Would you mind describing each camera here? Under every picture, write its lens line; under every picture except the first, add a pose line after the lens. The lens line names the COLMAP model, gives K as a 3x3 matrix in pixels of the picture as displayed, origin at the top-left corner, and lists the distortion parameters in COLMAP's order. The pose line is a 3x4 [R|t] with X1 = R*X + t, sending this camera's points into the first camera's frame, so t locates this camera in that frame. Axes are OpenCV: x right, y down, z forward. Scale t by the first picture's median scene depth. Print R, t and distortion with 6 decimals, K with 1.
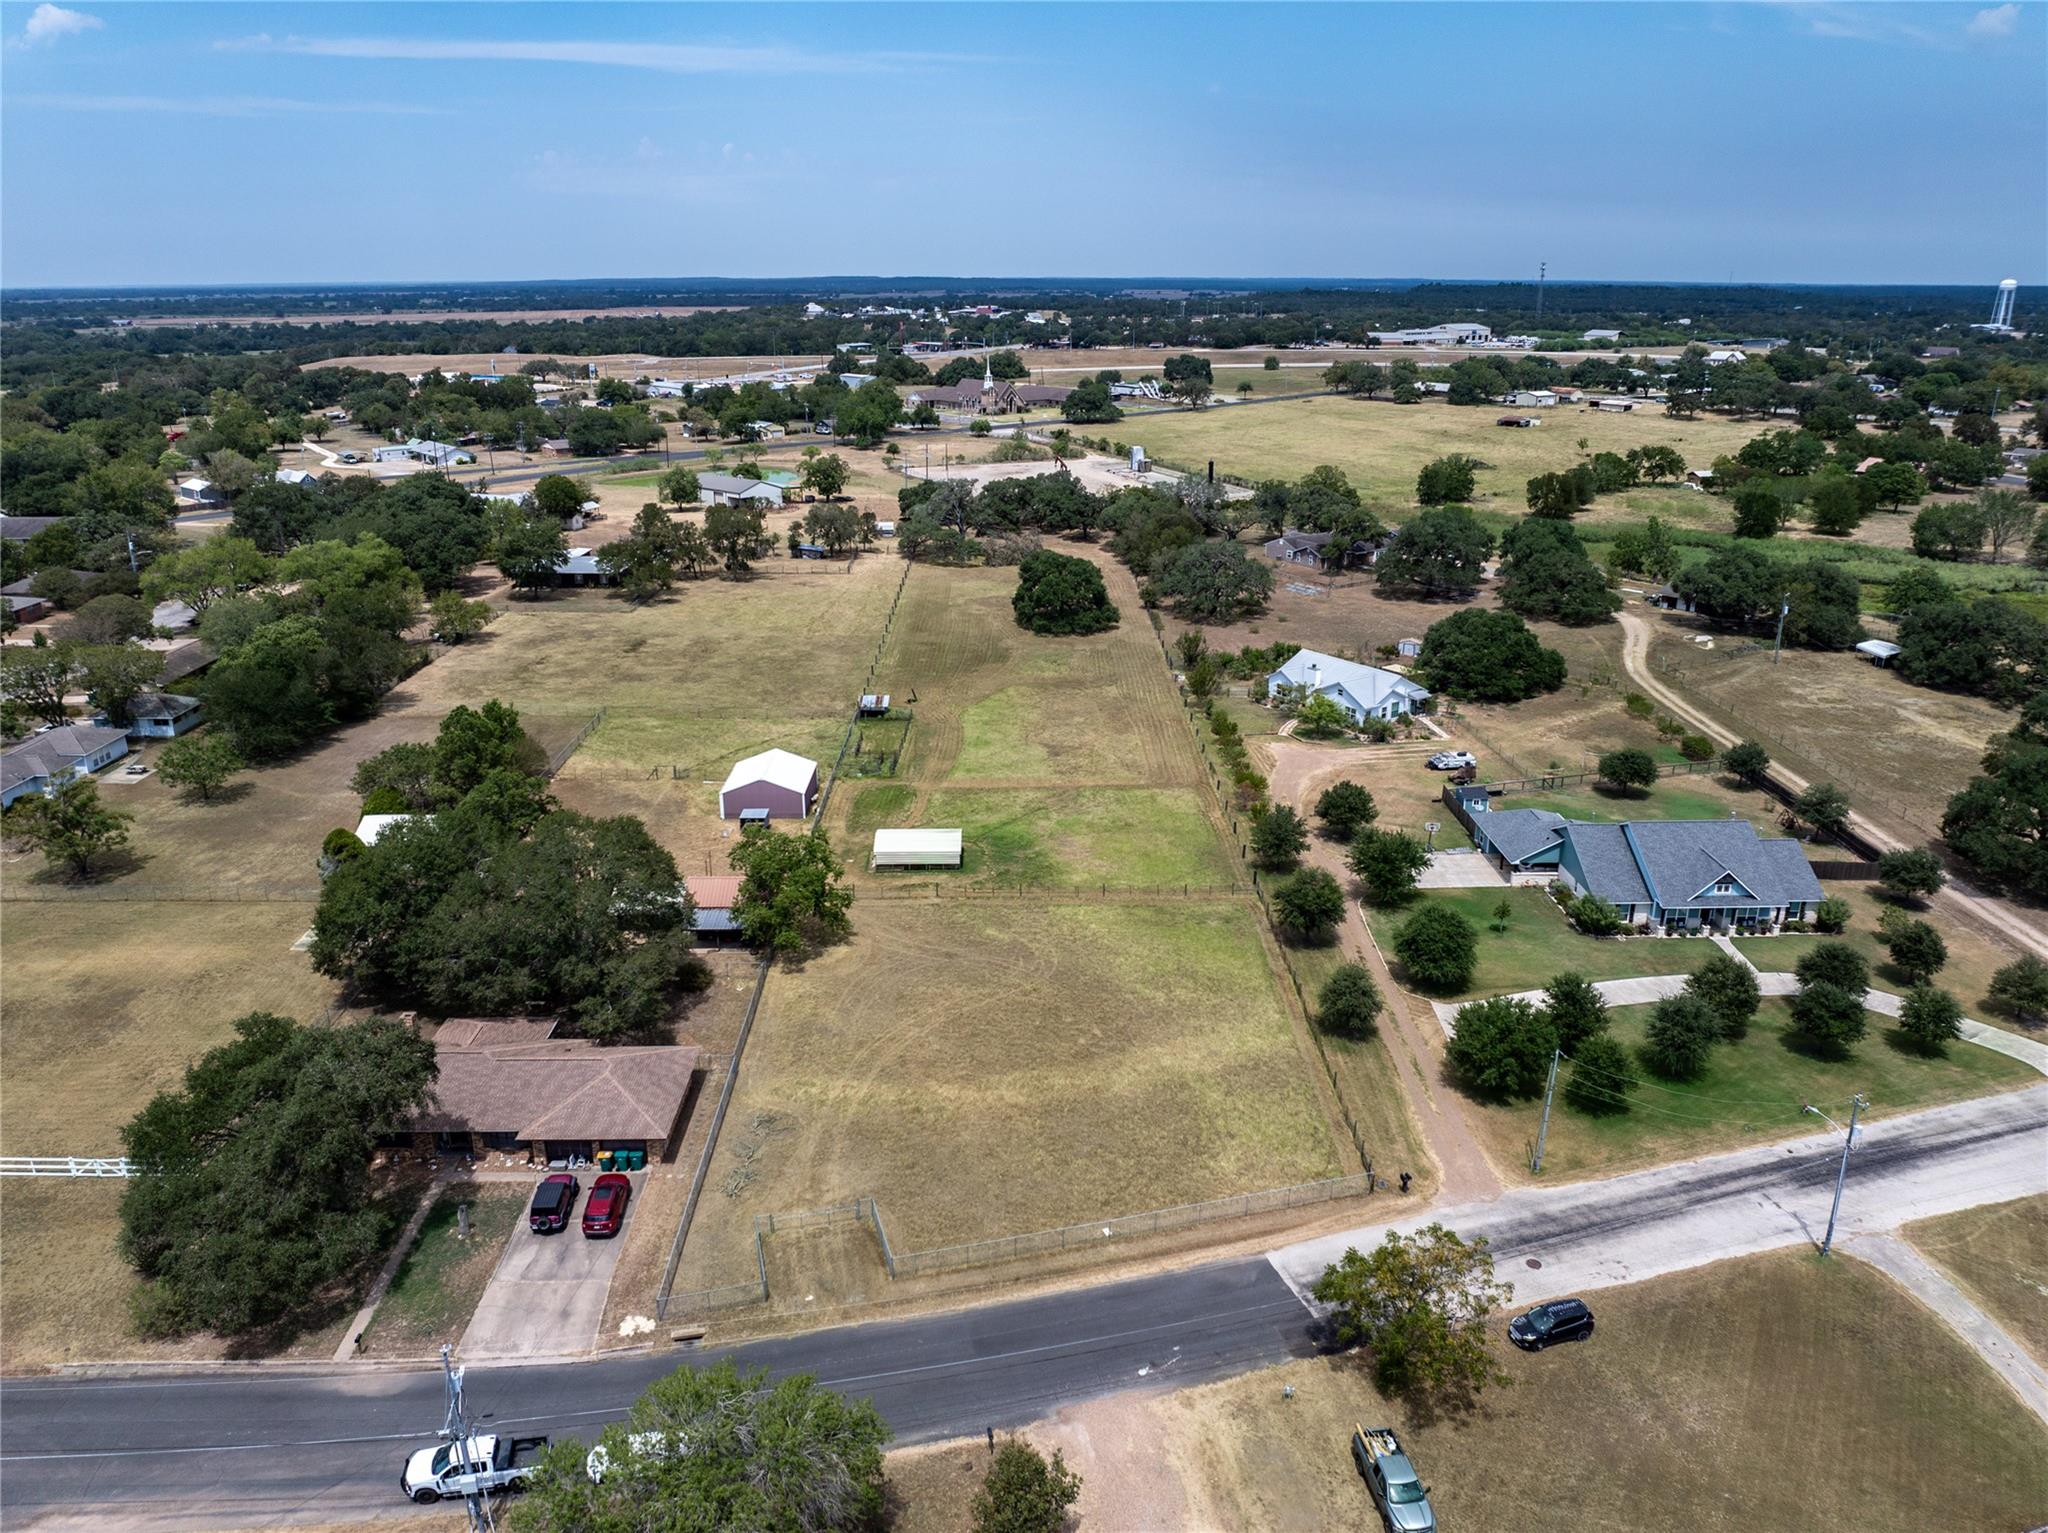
lens RADIAL K [[1432.9, 0, 1024.0], [0, 1432.9, 766.5], [0, 0, 1]] dist [-0.036846, 0.002013]
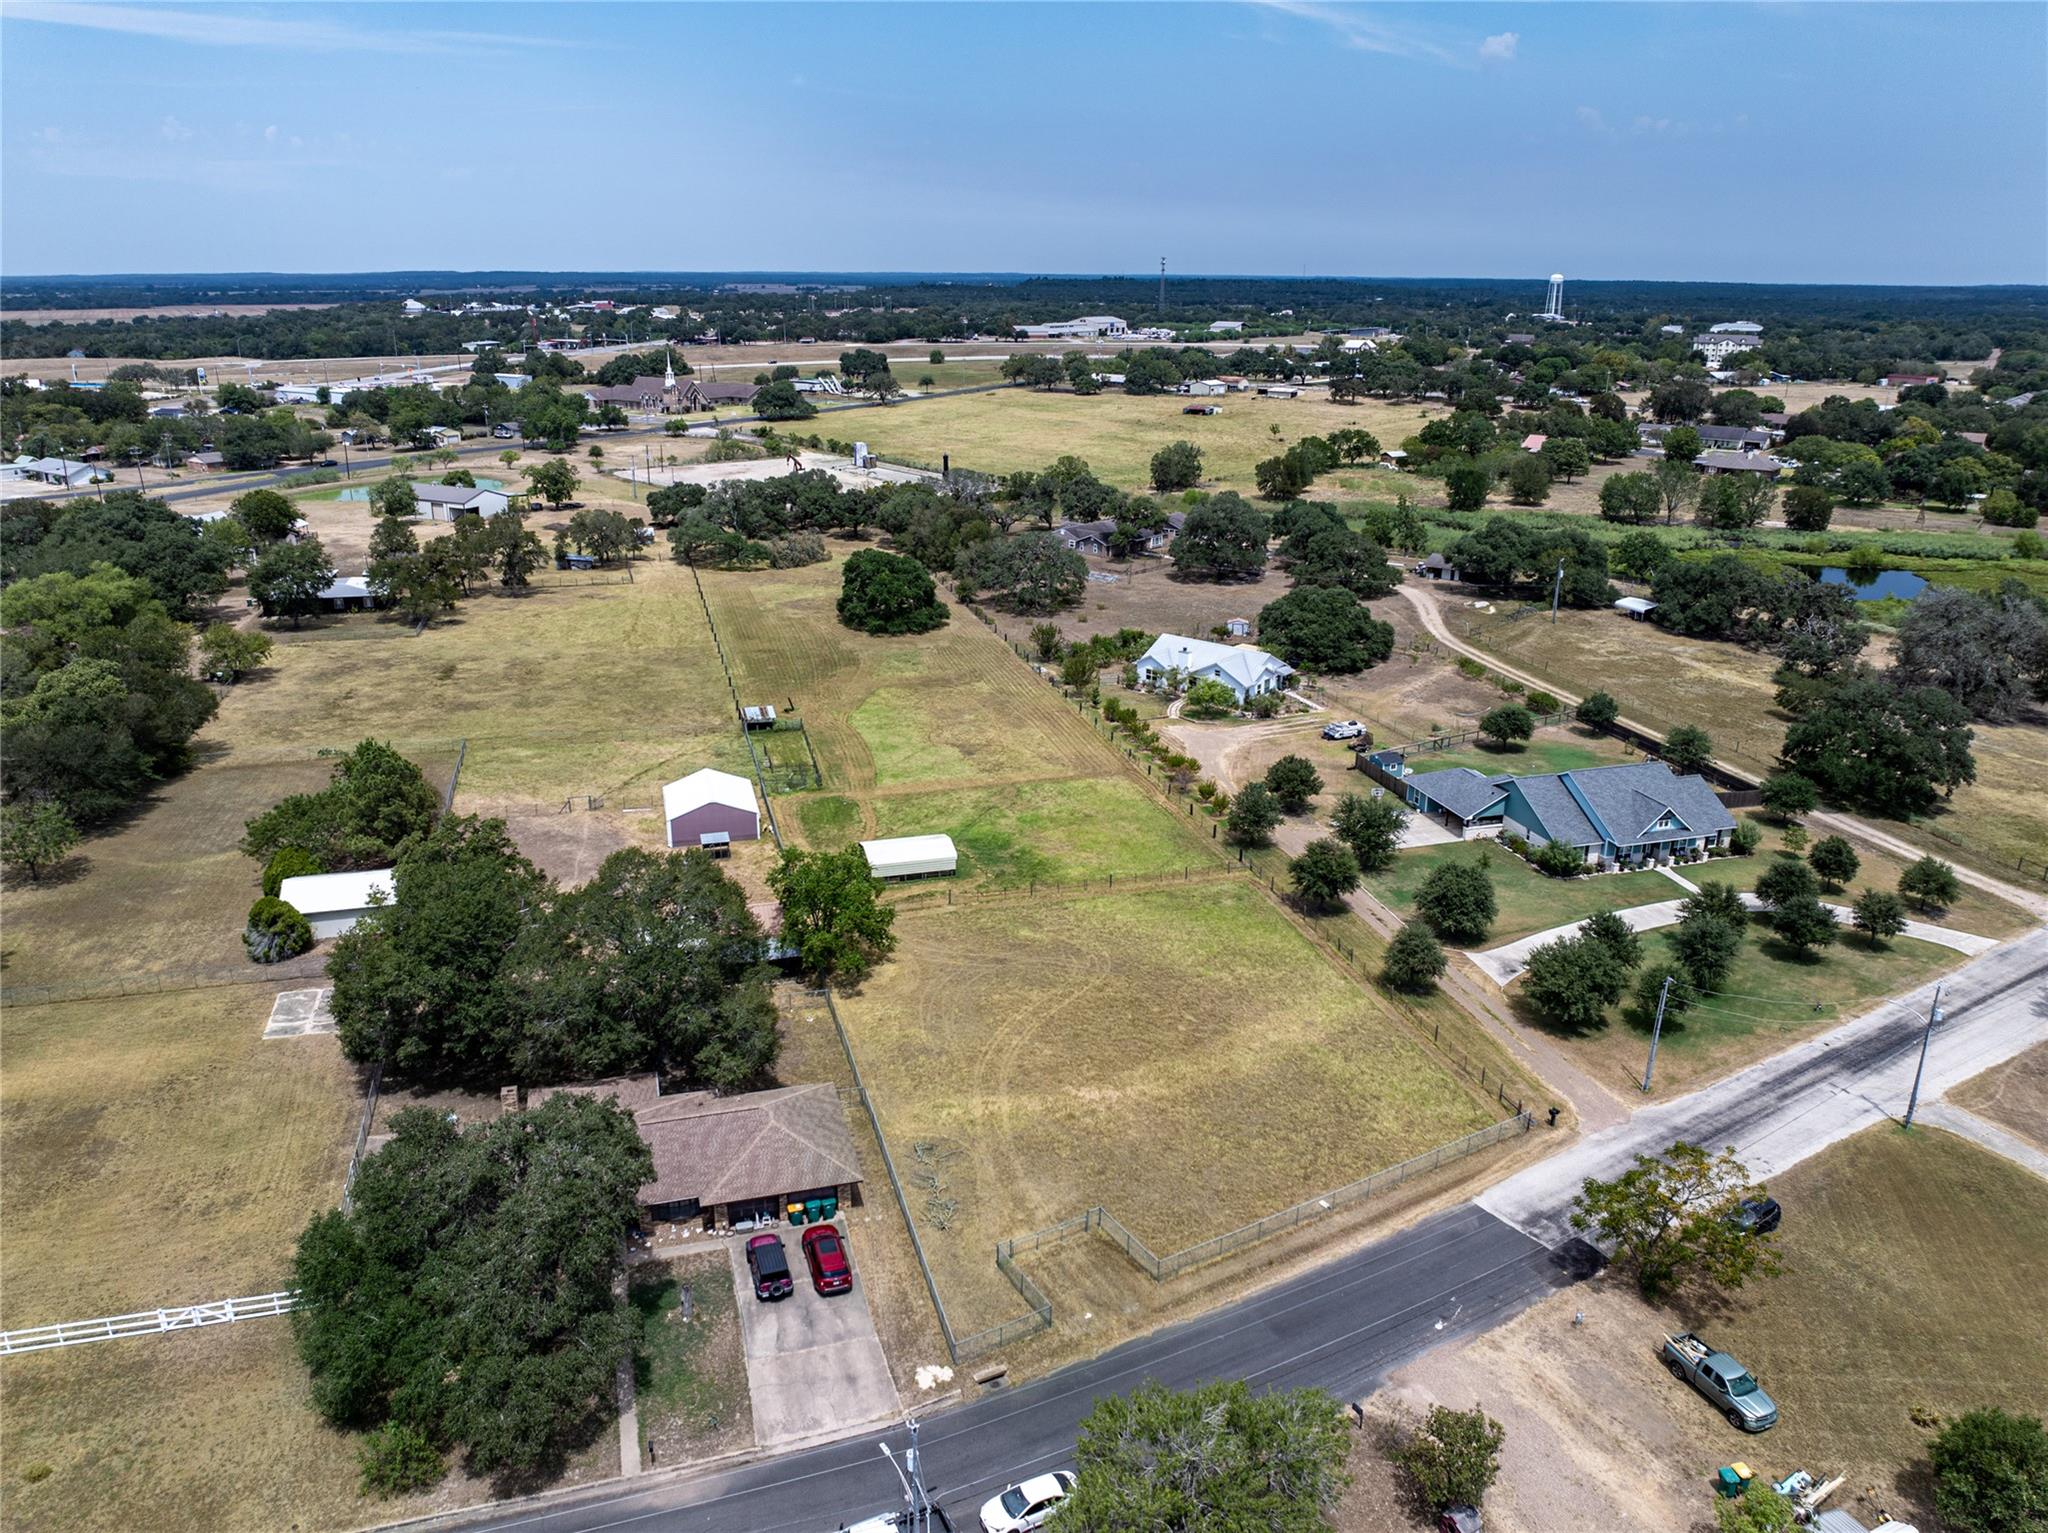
lens RADIAL K [[1447.5, 0, 1021.1], [0, 1447.5, 754.7], [0, 0, 1]] dist [-0.035991, -0.004168]
pose [[0.965712, -0.076349, 0.248135, -0.144451], [0.078080, 0.996943, 0.002874, -0.005669], [-0.247596, 0.016599, 0.968721, 0.018070]]
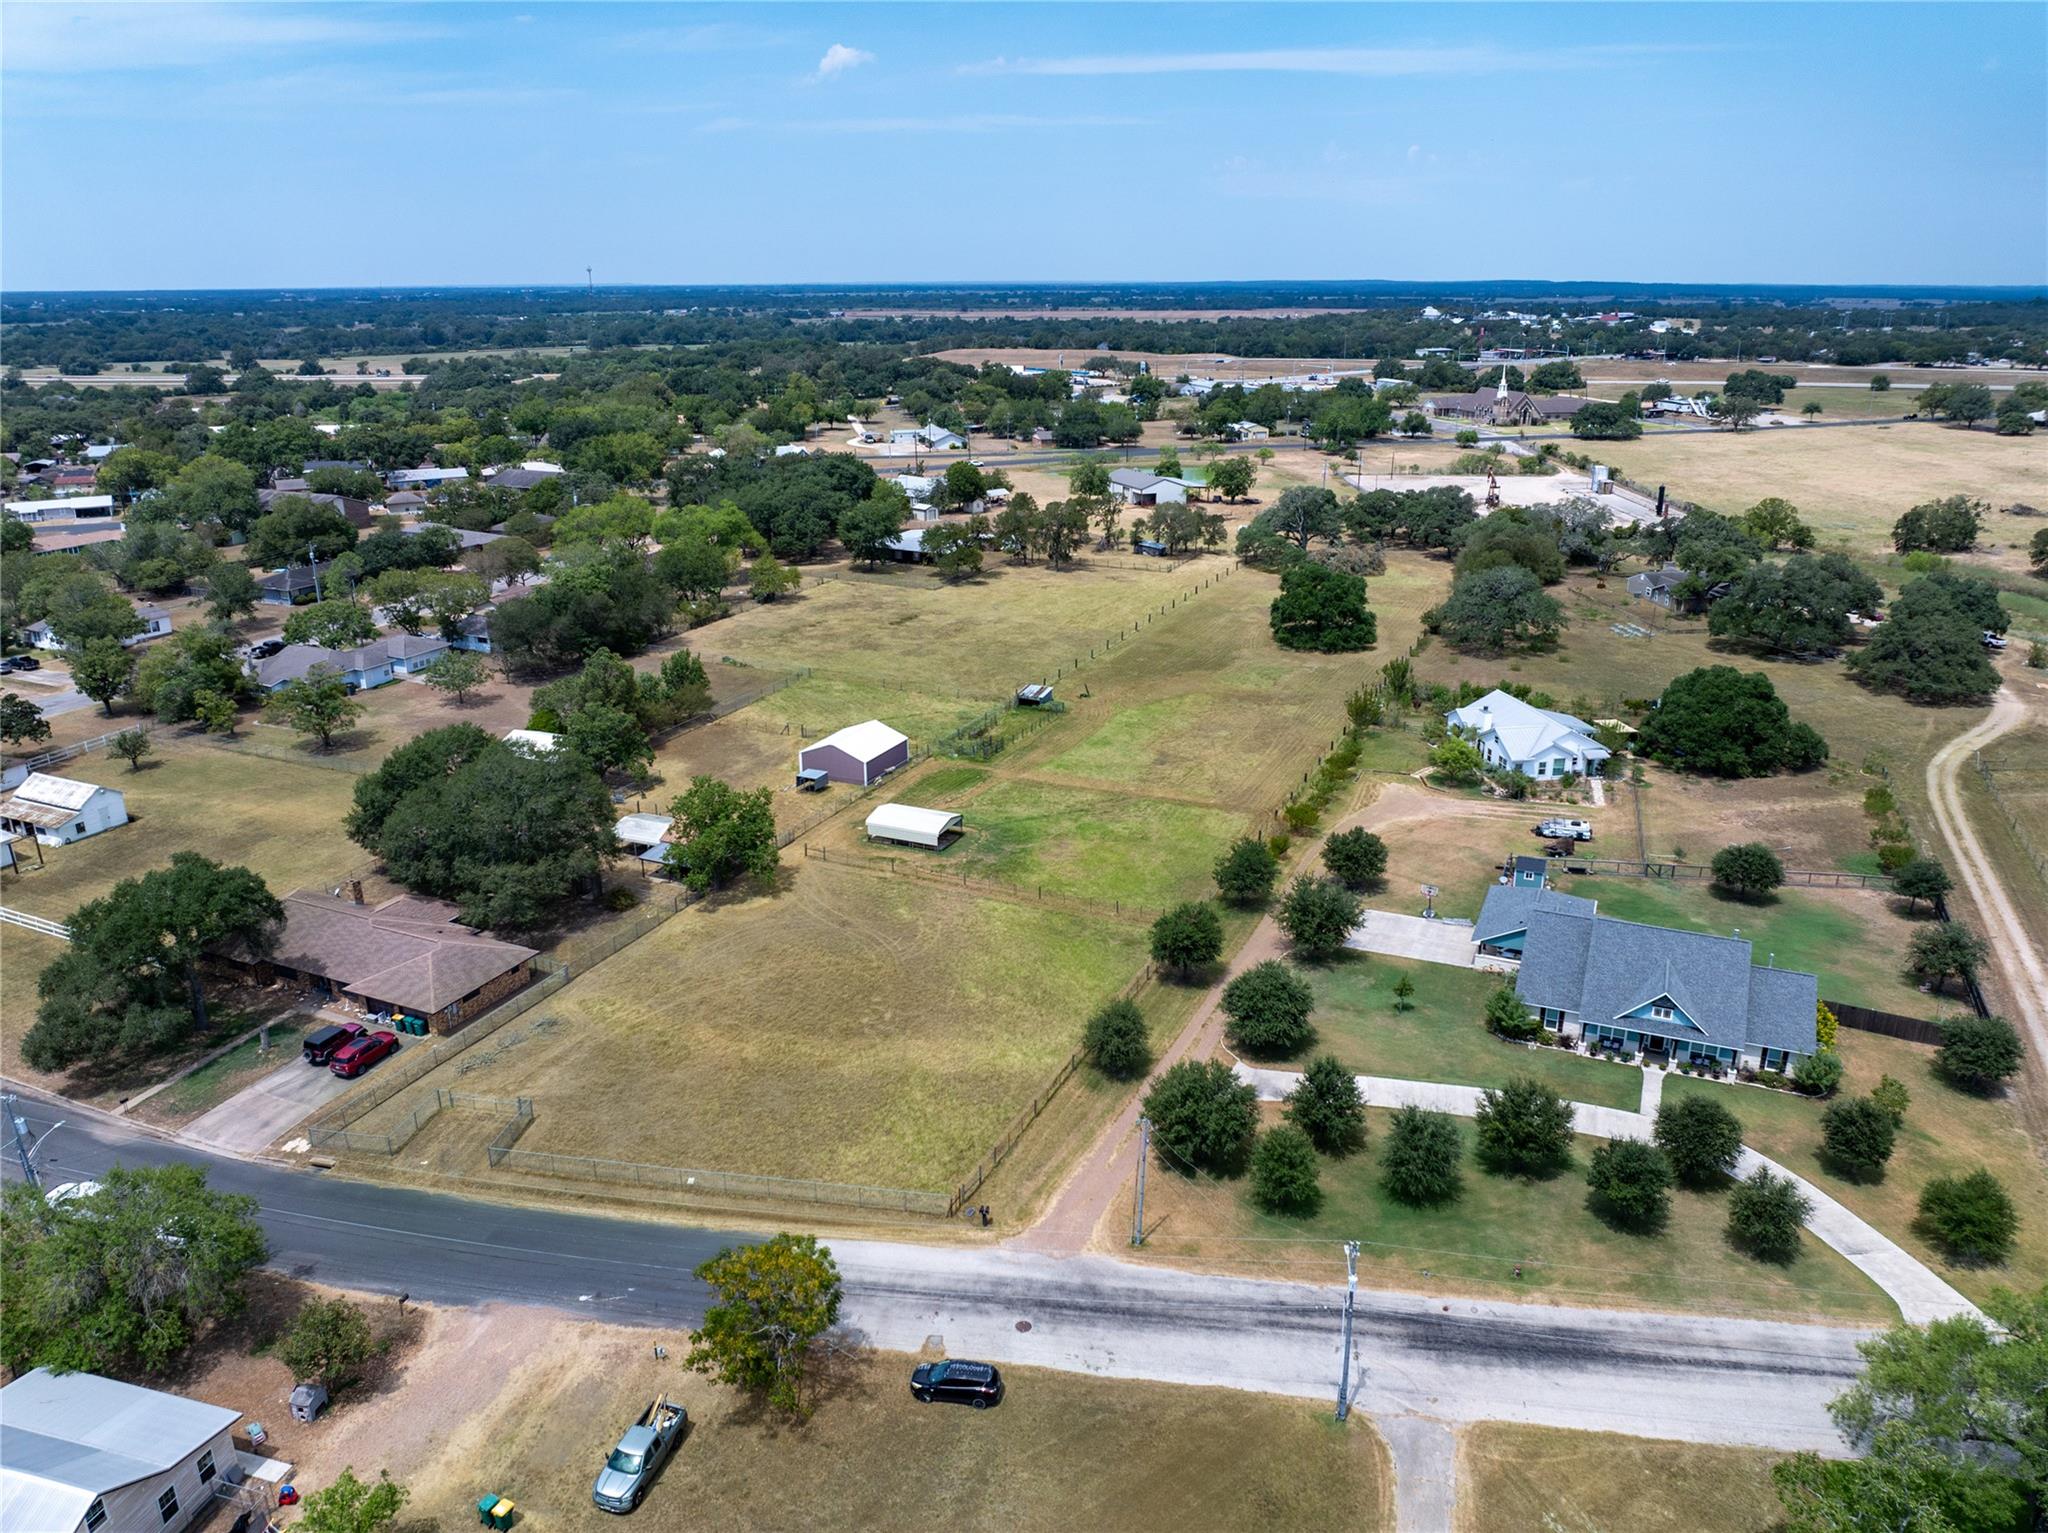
lens RADIAL K [[1425.6, 0, 1024.0], [0, 1425.6, 766.5], [0, 0, 1]] dist [-0.042086, 0.007877]
pose [[0.905984, 0.134797, -0.401275, 0.250652], [-0.134664, 0.990476, 0.028684, -0.016407], [0.401320, 0.028051, 0.915508, 0.046681]]
